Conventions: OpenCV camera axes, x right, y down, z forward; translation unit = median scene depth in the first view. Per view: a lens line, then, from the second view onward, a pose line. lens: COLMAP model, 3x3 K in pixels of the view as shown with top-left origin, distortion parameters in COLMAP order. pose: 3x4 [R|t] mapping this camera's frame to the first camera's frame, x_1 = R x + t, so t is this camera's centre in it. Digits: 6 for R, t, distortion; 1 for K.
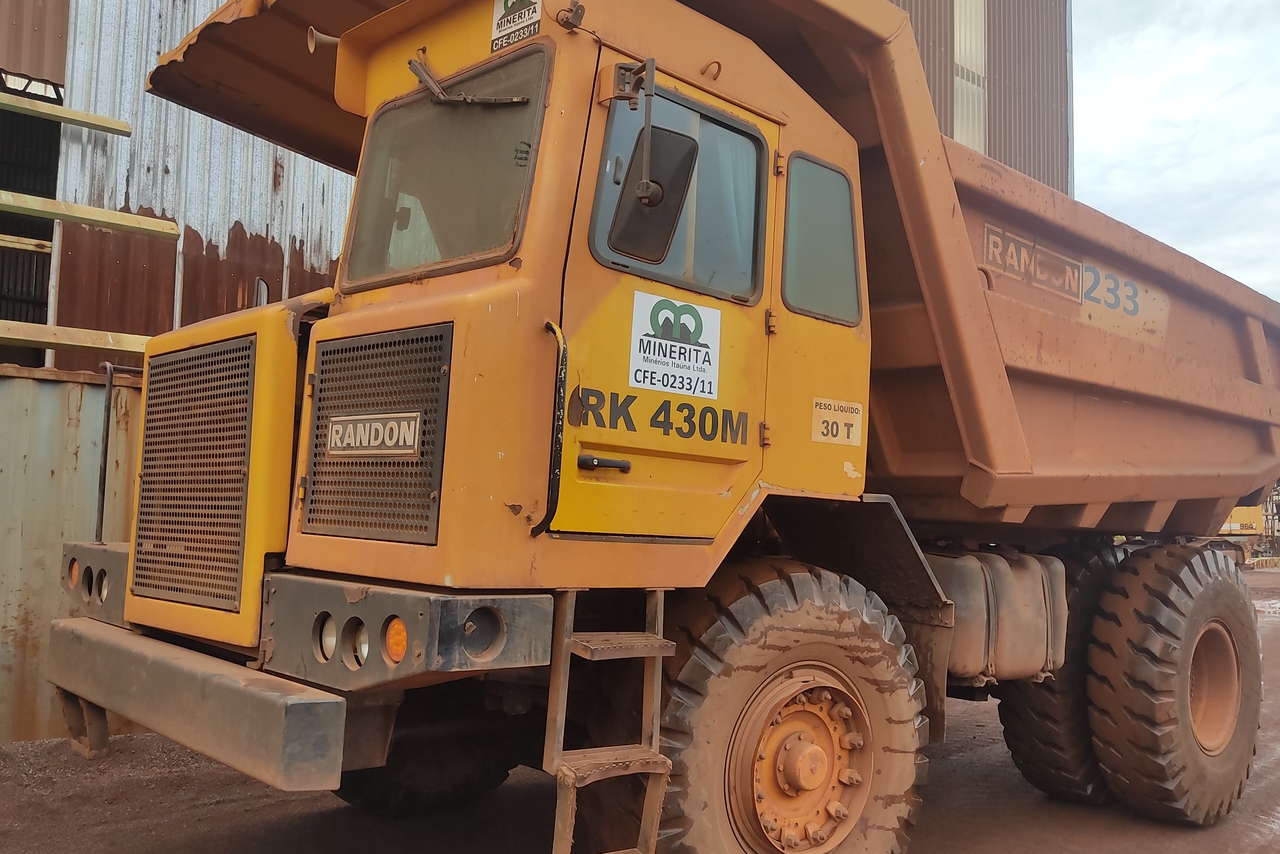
lens RADIAL K [[1150.8, 0, 640.0], [0, 1150.8, 427.0], [0, 0, 1]] dist [0.112231, -0.226587]
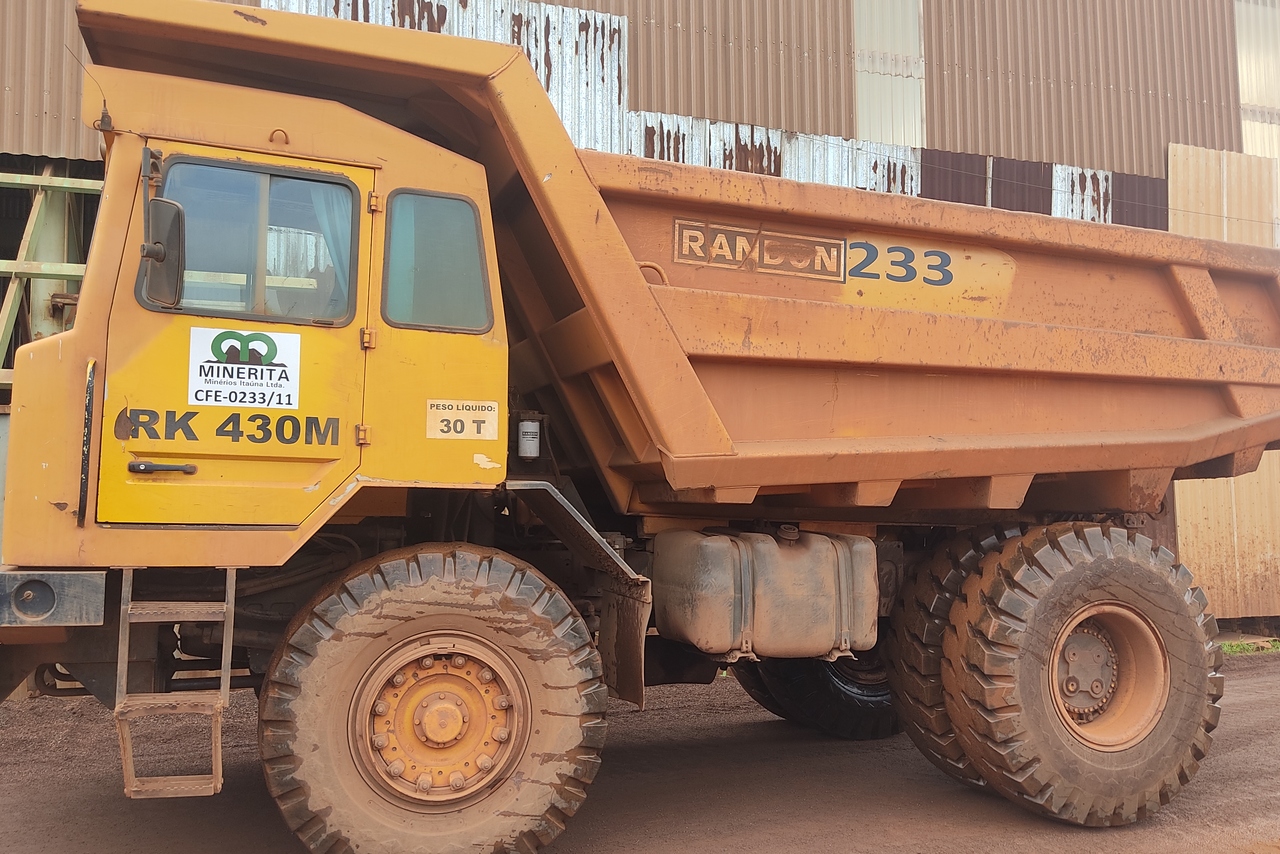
lens RADIAL K [[1150.8, 0, 640.0], [0, 1150.8, 427.0], [0, 0, 1]] dist [0.112231, -0.226587]
pose [[0.921138, -0.056480, -0.385117, 0.815934], [0.056491, 0.998339, -0.011296, 0.027120], [0.385116, -0.011350, 0.922799, 0.023593]]
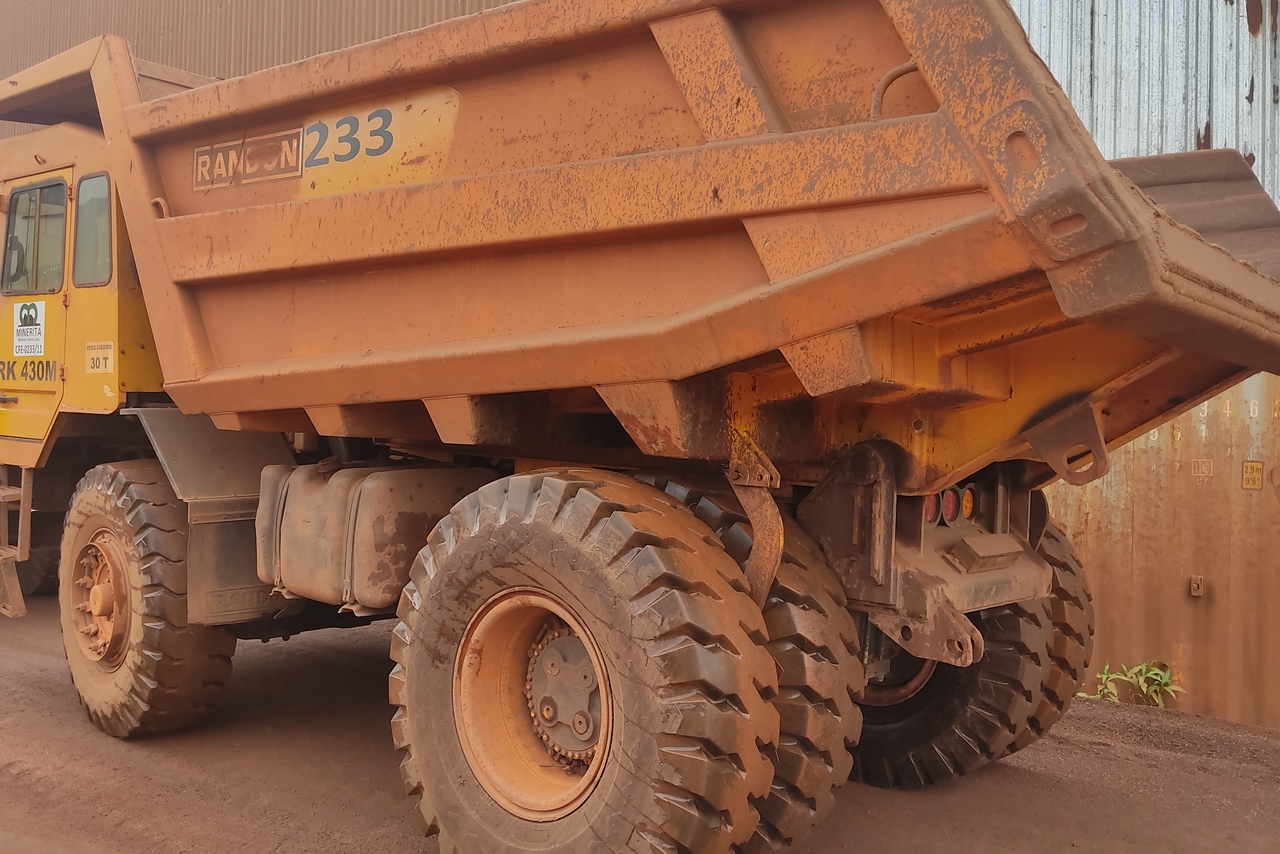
lens RADIAL K [[1150.8, 0, 640.0], [0, 1150.8, 427.0], [0, 0, 1]] dist [0.112231, -0.226587]
pose [[0.109775, -0.033868, -0.993379, 1.725558], [0.050373, 0.998325, -0.028470, 0.160447], [0.992679, -0.046915, 0.111297, 1.575904]]
